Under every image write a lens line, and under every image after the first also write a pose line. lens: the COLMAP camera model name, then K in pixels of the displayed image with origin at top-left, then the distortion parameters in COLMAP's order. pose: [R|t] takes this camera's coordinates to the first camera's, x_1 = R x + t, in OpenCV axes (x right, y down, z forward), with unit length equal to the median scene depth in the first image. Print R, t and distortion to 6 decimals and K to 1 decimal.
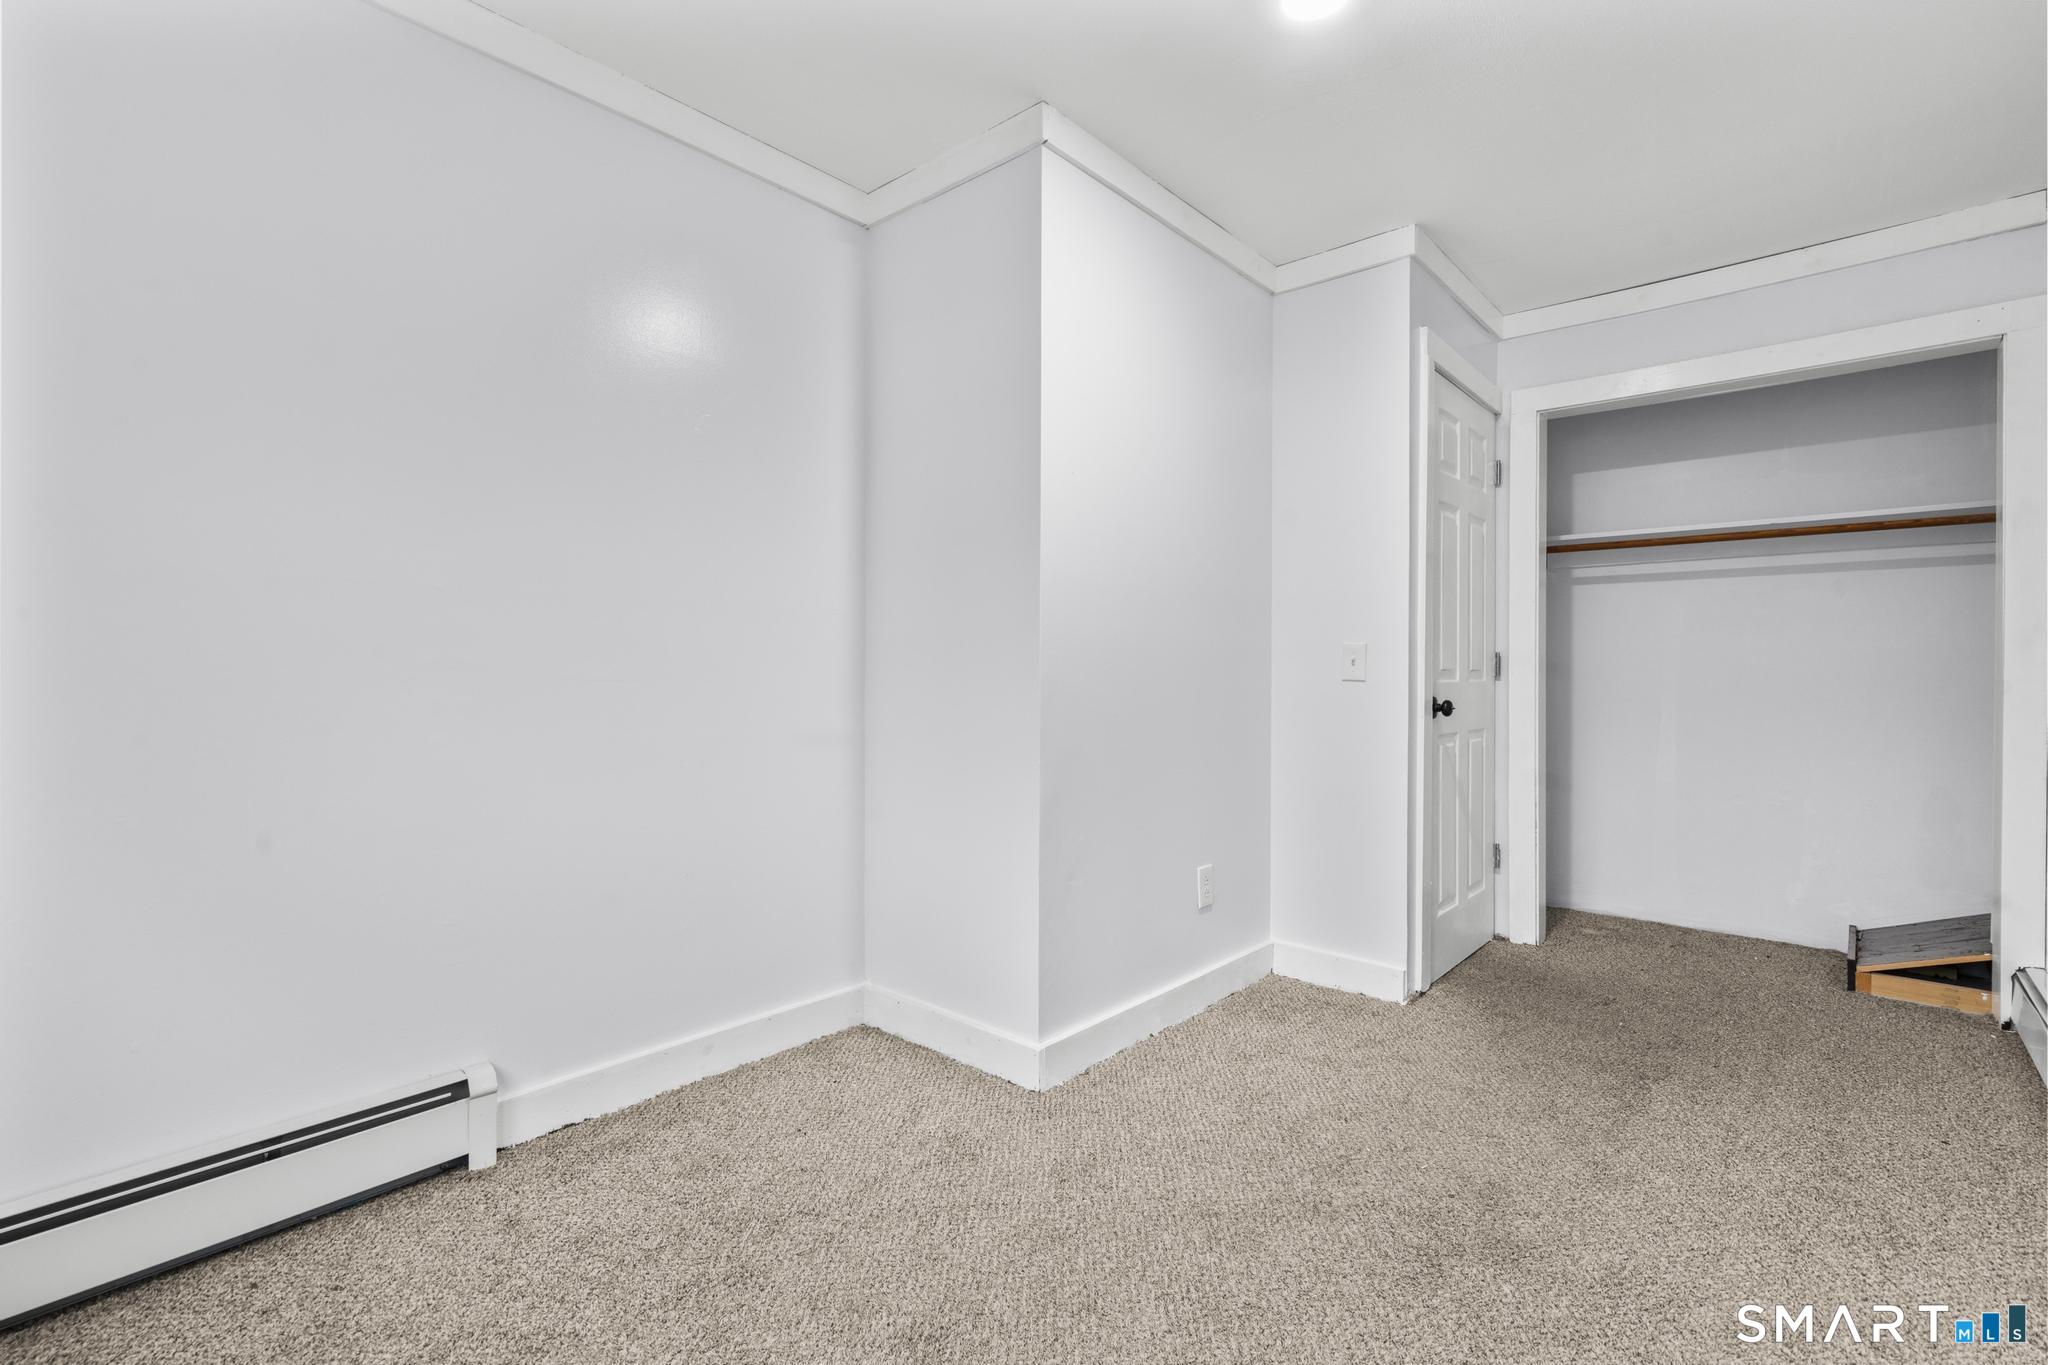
lens RADIAL K [[922.9, 0, 1032.2], [0, 922.9, 678.5], [0, 0, 1]] dist [-0.003802, 0.003727]
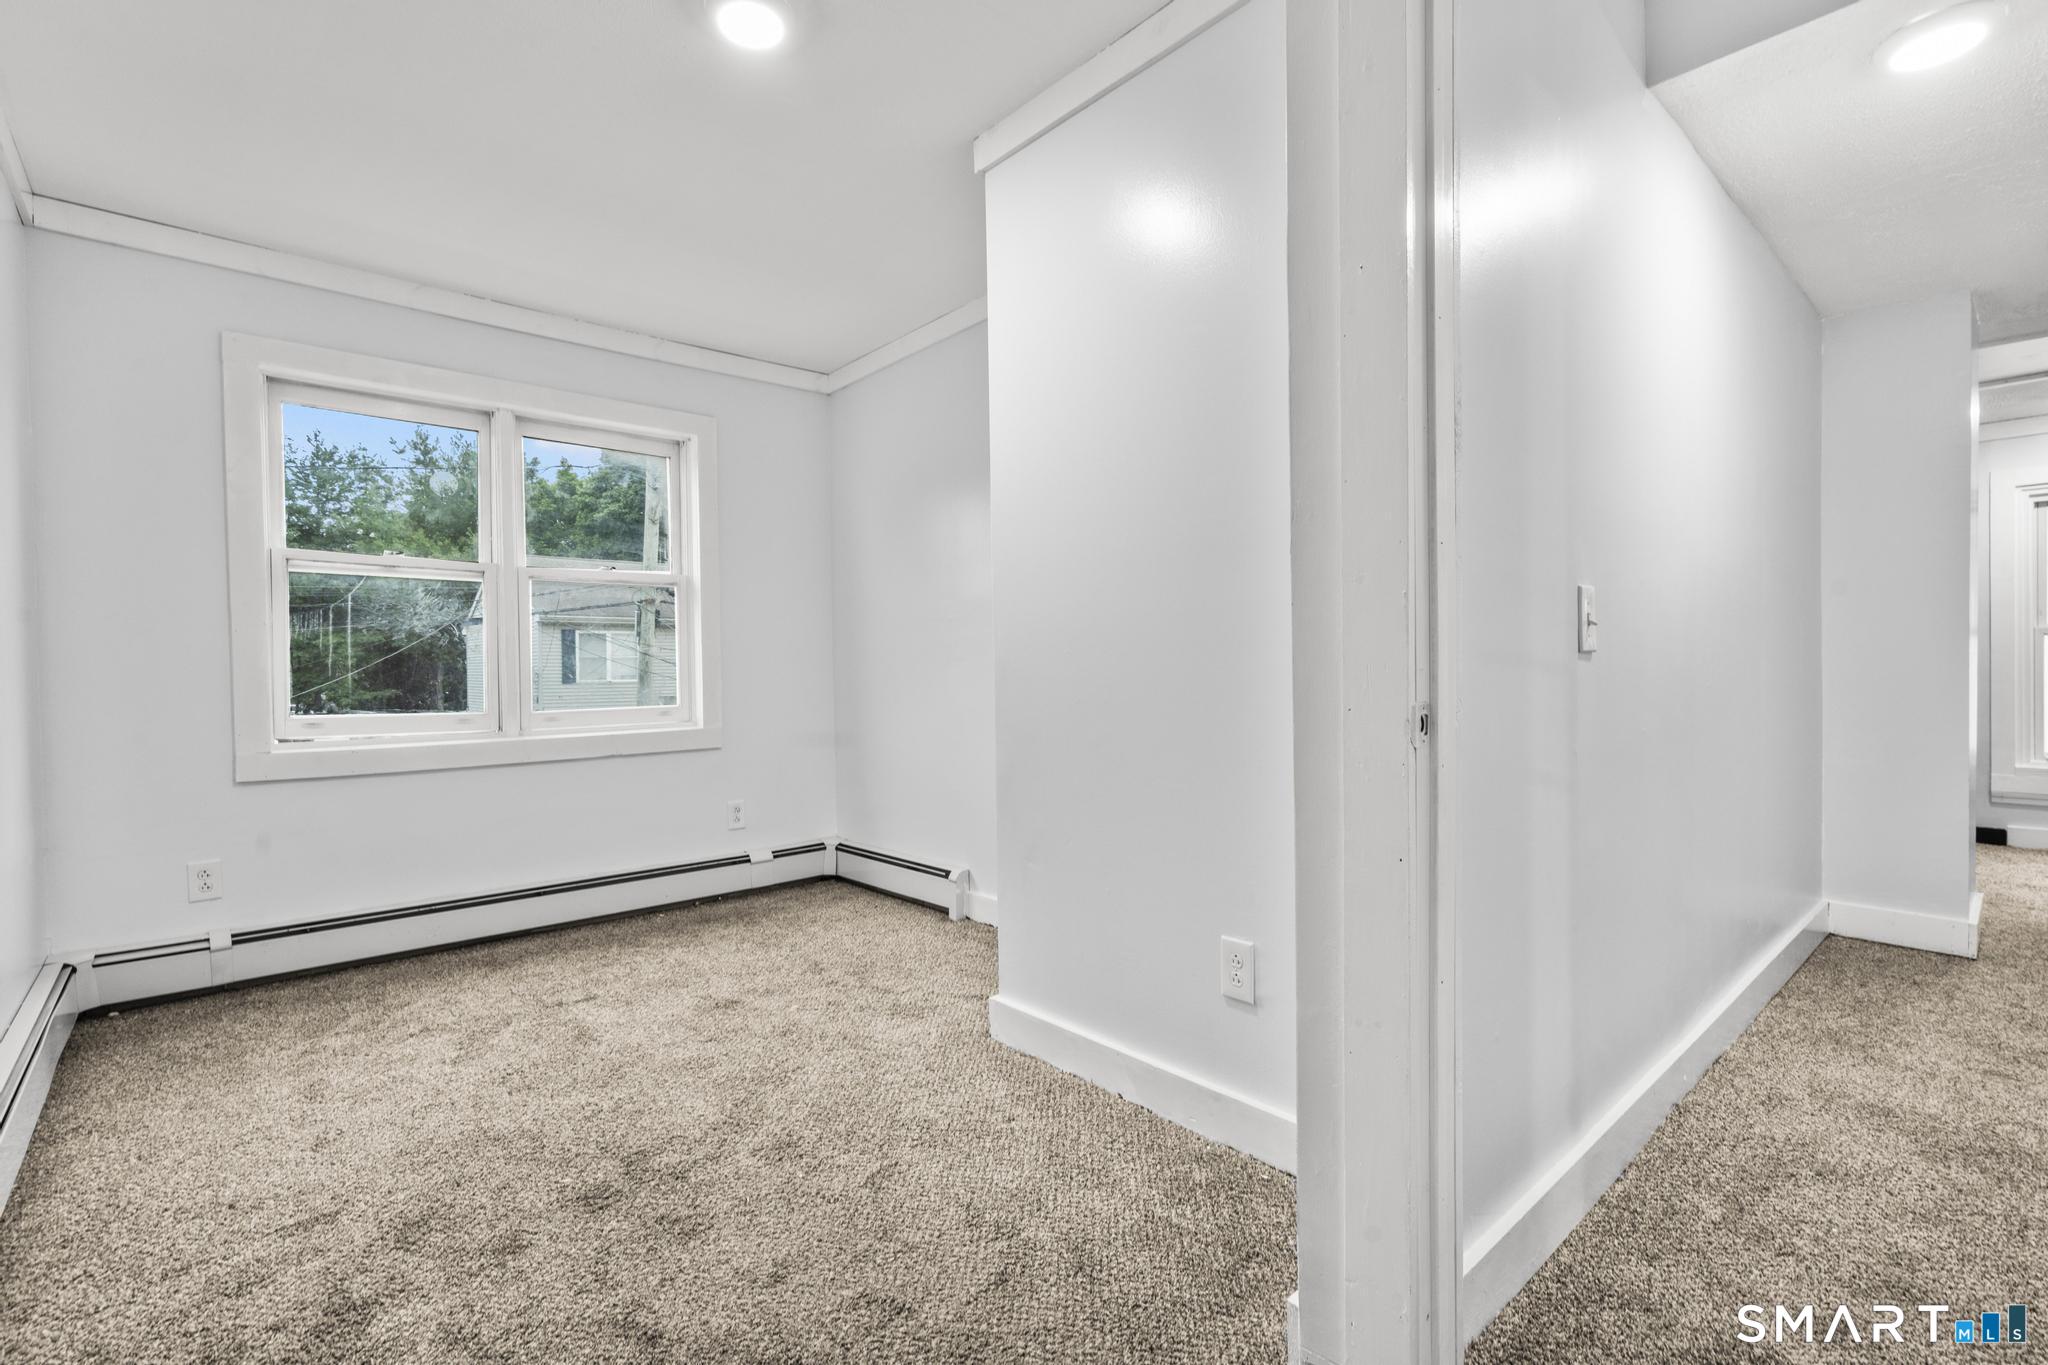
lens RADIAL K [[924.2, 0, 1030.5], [0, 924.2, 679.0], [0, 0, 1]] dist [-0.002173, 0.003160]
pose [[-0.119792, 0.010658, -0.992742, 0.909296], [0.008640, 0.999916, 0.009692, 0.007406], [0.992761, -0.007416, -0.119874, 0.978693]]
